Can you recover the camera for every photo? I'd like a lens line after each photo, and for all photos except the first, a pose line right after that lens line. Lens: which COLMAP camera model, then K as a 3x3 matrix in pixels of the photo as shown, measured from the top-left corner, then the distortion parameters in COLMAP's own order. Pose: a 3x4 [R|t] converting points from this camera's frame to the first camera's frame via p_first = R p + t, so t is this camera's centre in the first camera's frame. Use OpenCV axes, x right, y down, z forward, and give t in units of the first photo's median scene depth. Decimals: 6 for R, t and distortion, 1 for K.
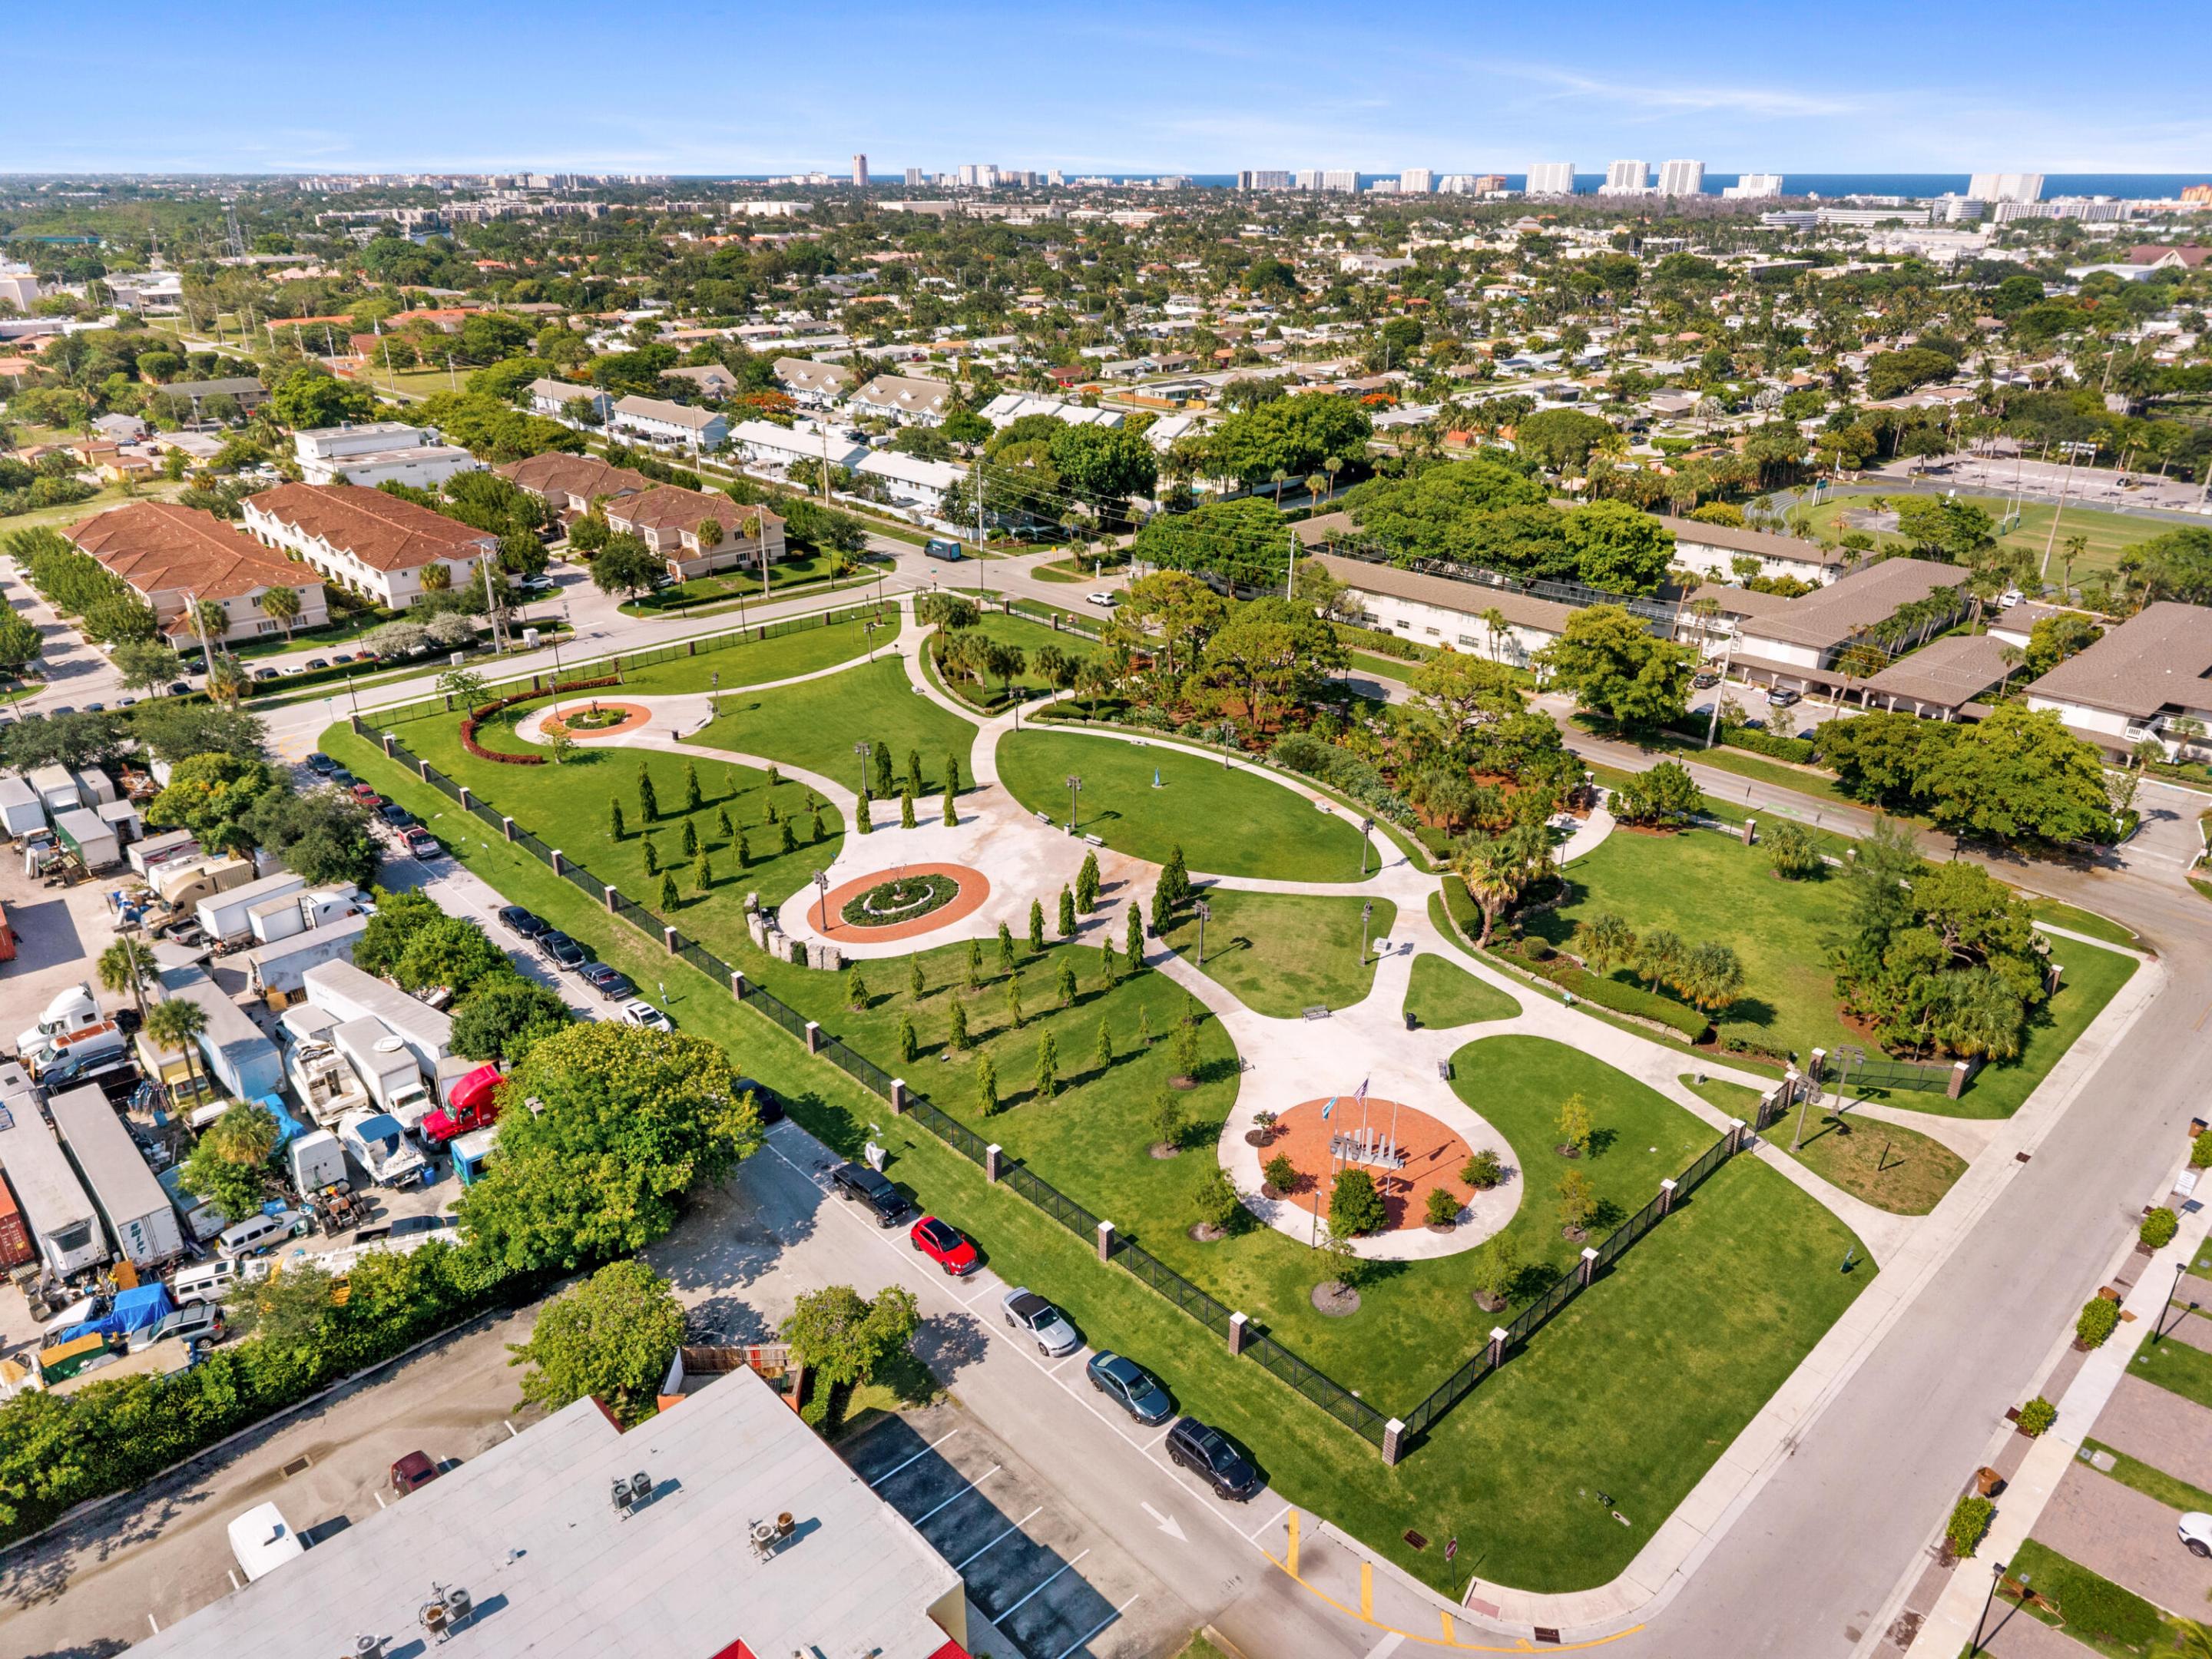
lens RADIAL K [[1506.2, 0, 1080.8], [0, 1506.2, 838.3], [0, 0, 1]] dist [0.071105, -0.093311]
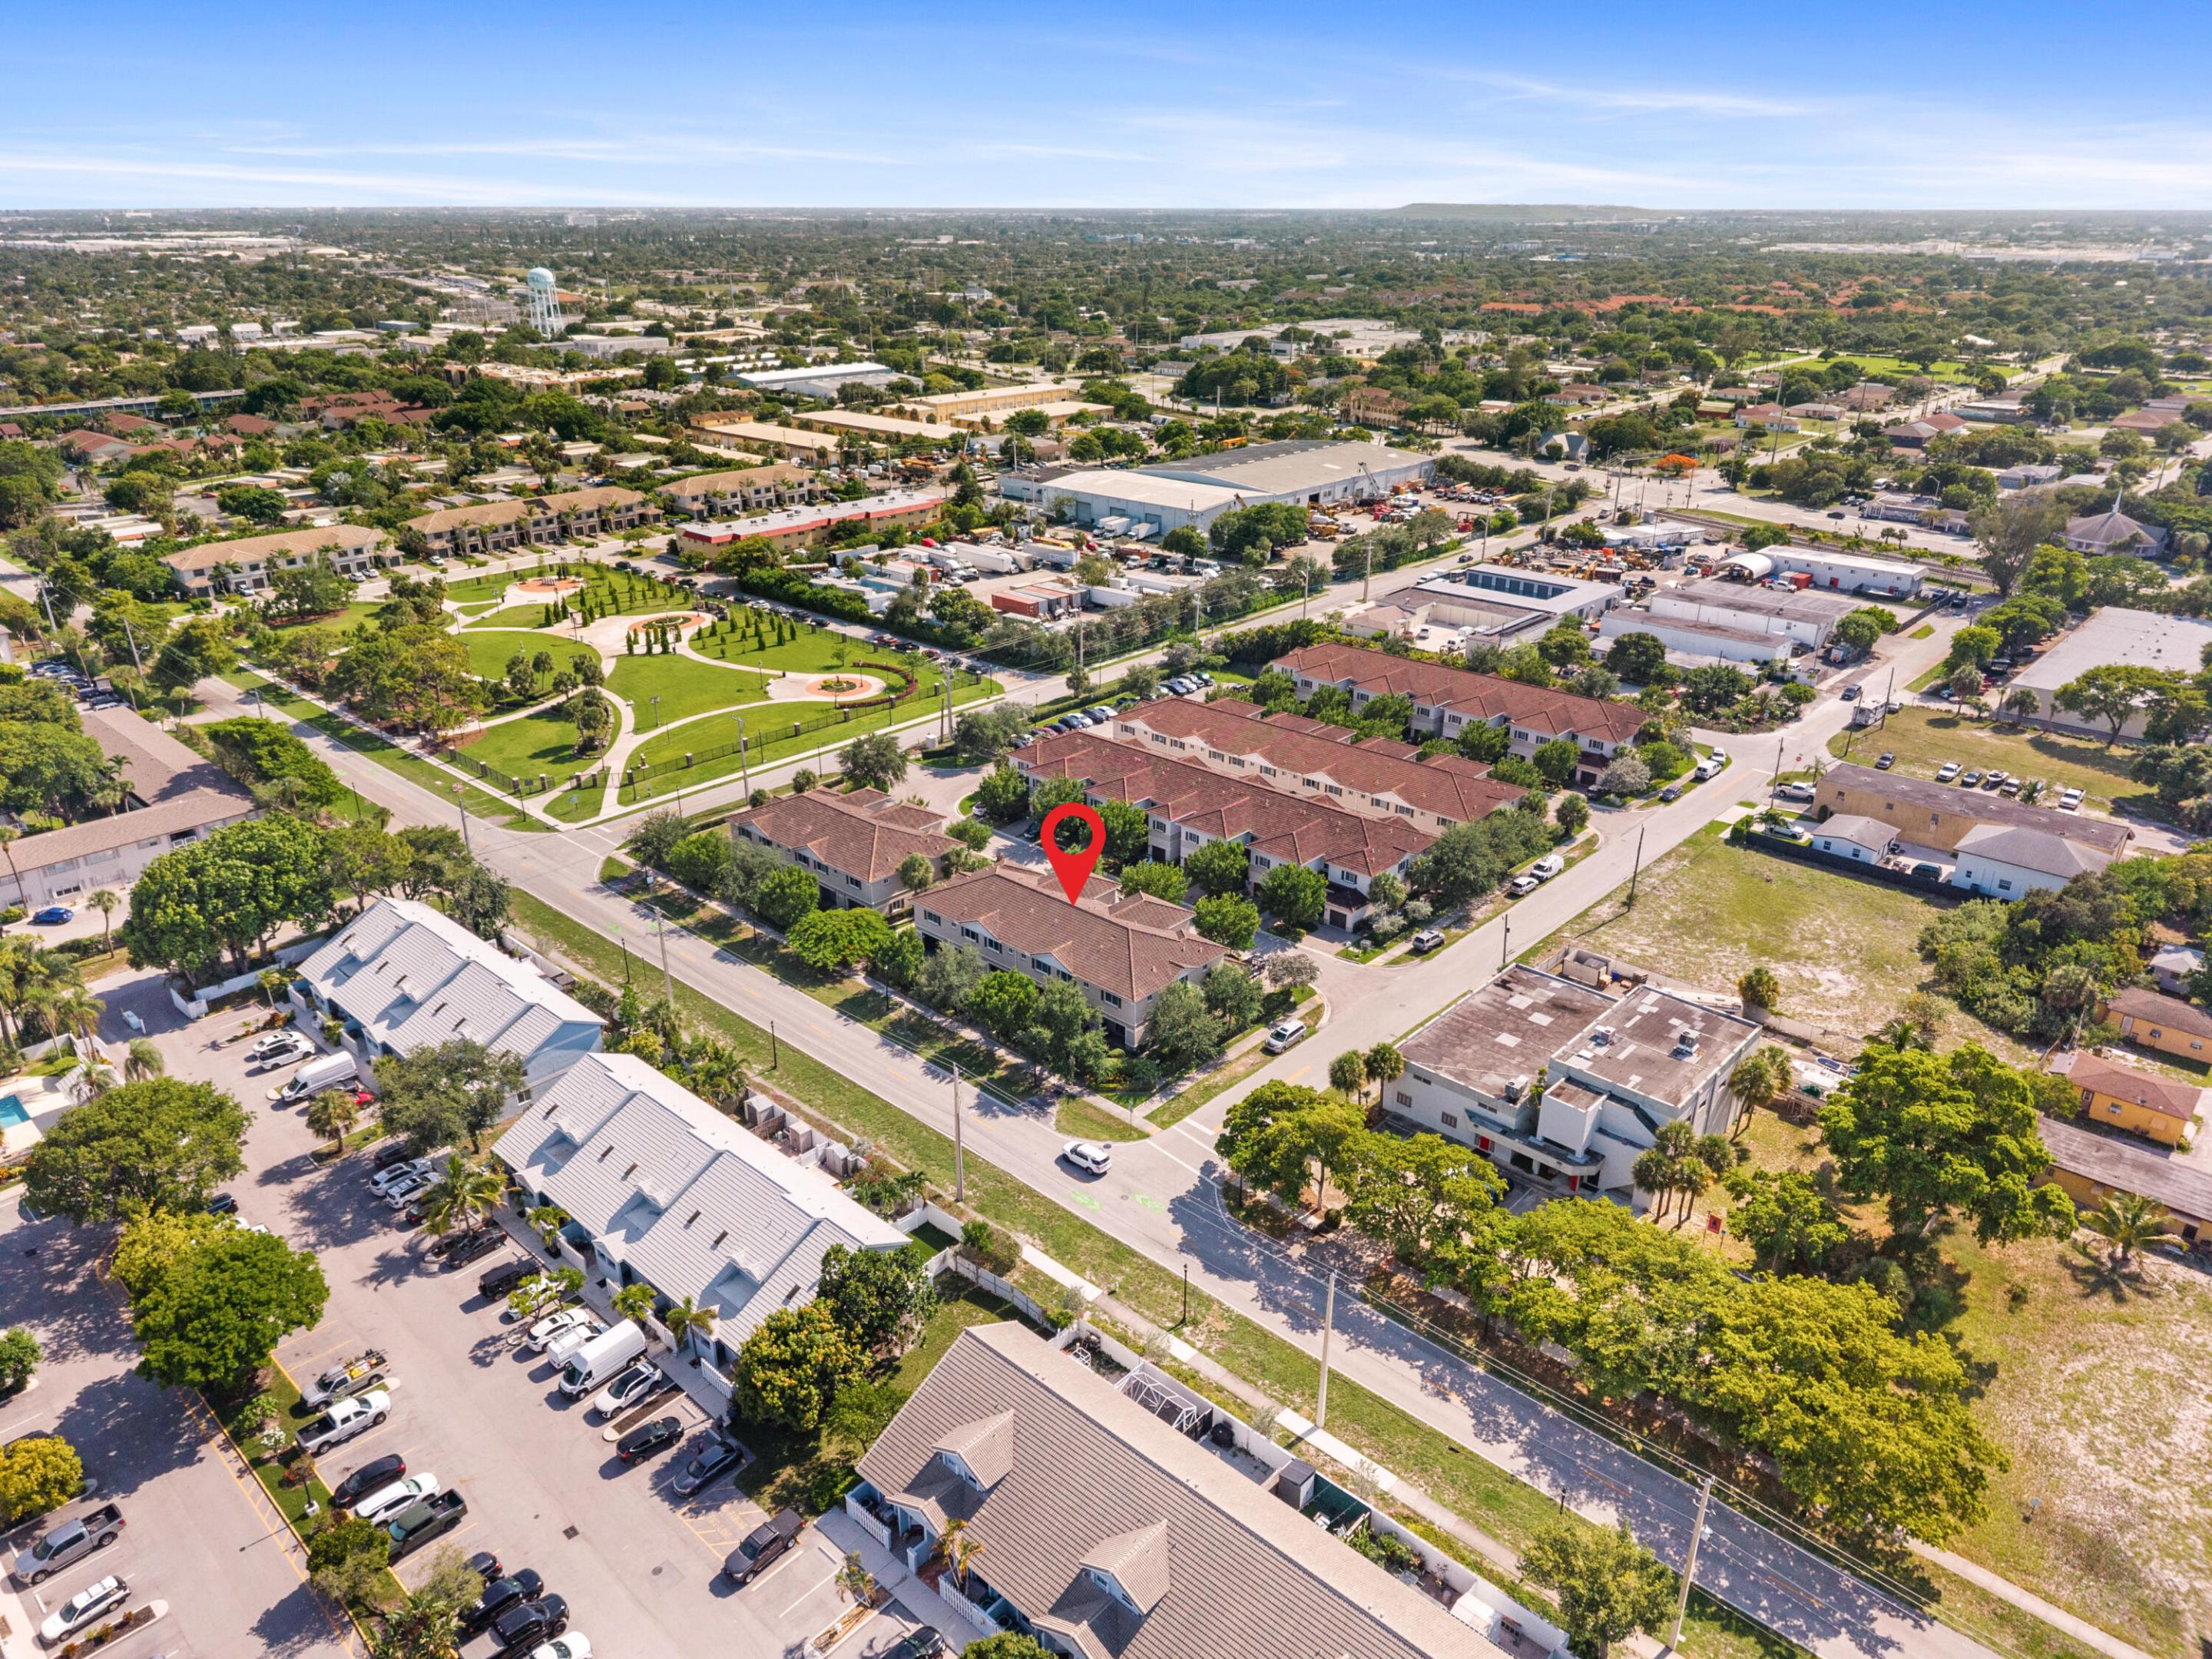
lens RADIAL K [[1486.5, 0, 1106.0], [0, 1486.5, 829.5], [0, 0, 1]] dist [0.049835, -0.043543]
pose [[-0.997151, 0.028328, -0.069911, -0.302280], [-0.031722, 0.683395, 0.729360, -0.710469], [0.068438, 0.729499, -0.680549, 1.370550]]
